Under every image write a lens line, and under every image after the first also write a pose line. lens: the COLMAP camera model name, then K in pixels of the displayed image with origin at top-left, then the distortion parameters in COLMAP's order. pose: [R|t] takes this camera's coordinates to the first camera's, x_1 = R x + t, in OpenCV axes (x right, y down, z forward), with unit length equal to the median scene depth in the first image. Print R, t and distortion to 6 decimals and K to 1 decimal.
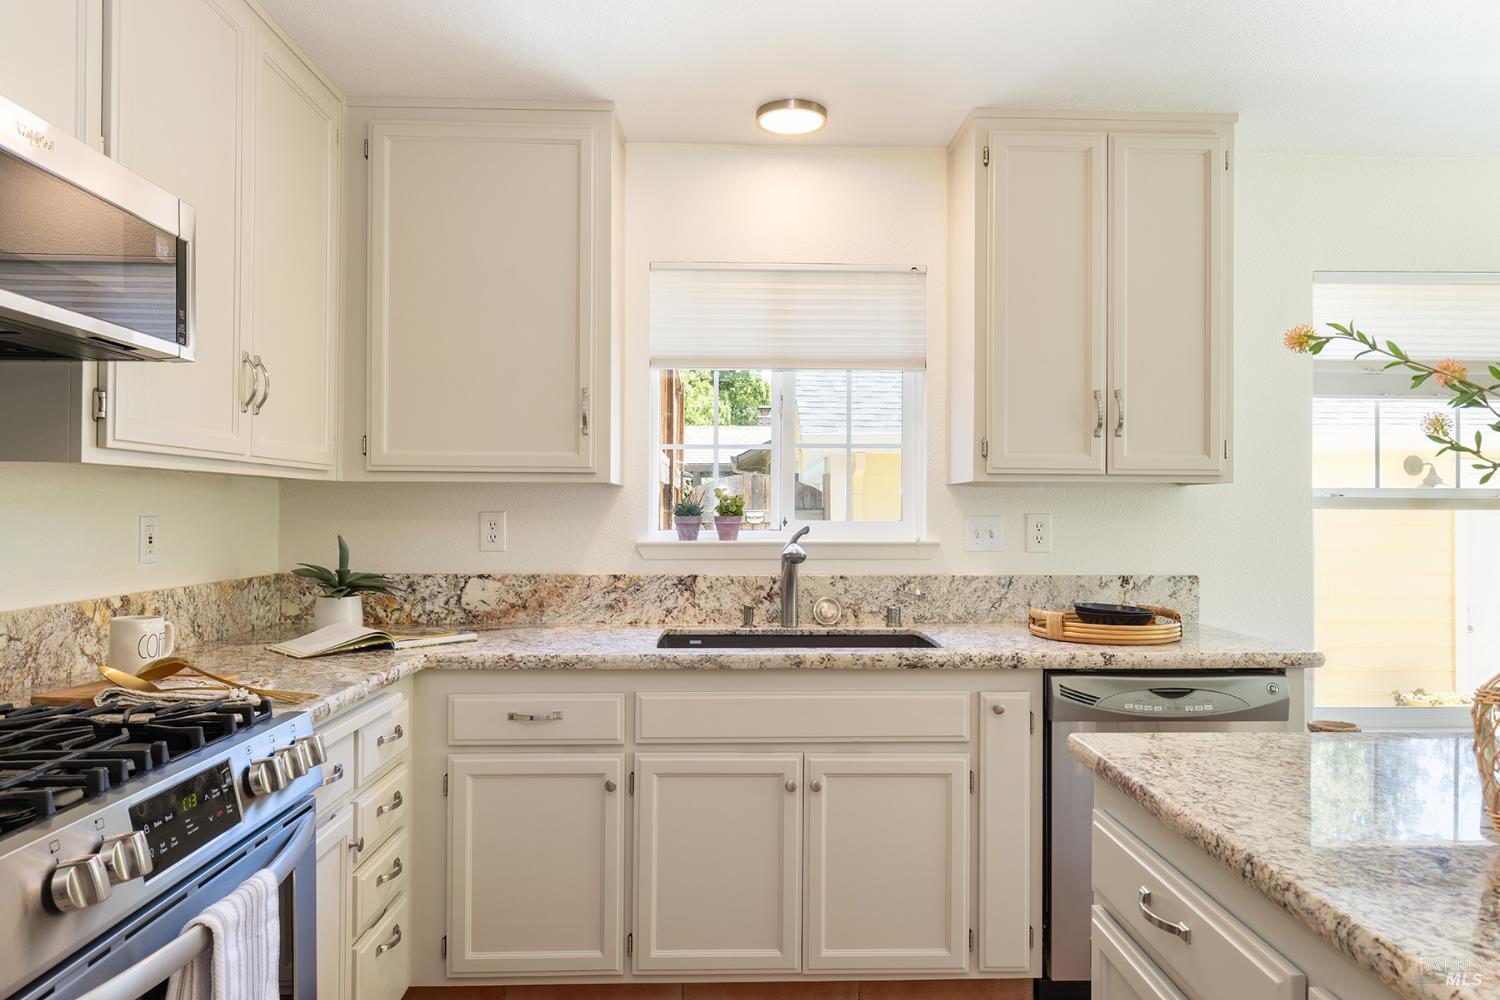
lens RADIAL K [[969.7, 0, 749.3], [0, 969.7, 502.7], [0, 0, 1]] dist [0.006960, -0.003301]
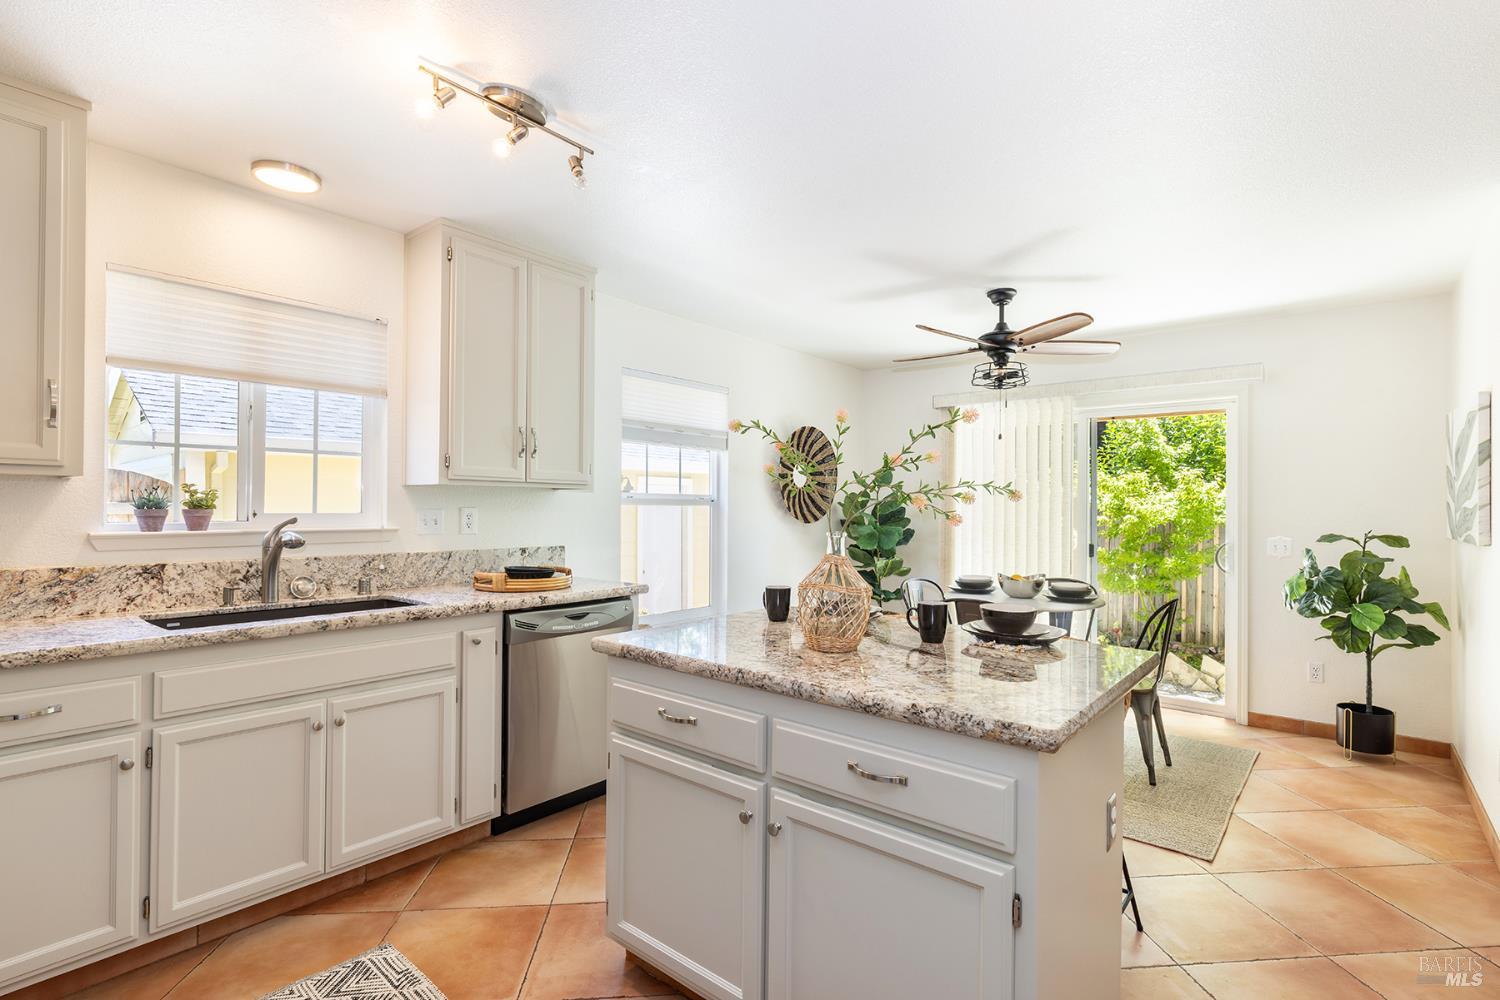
lens RADIAL K [[715.3, 0, 752.3], [0, 715.3, 502.1], [0, 0, 1]] dist [0.001119, -0.000113]
pose [[0.663099, 0.007356, 0.748496, -0.242944], [-0.011349, 0.999936, 0.000227, -0.001598], [-0.748446, -0.008645, 0.663139, -0.021133]]
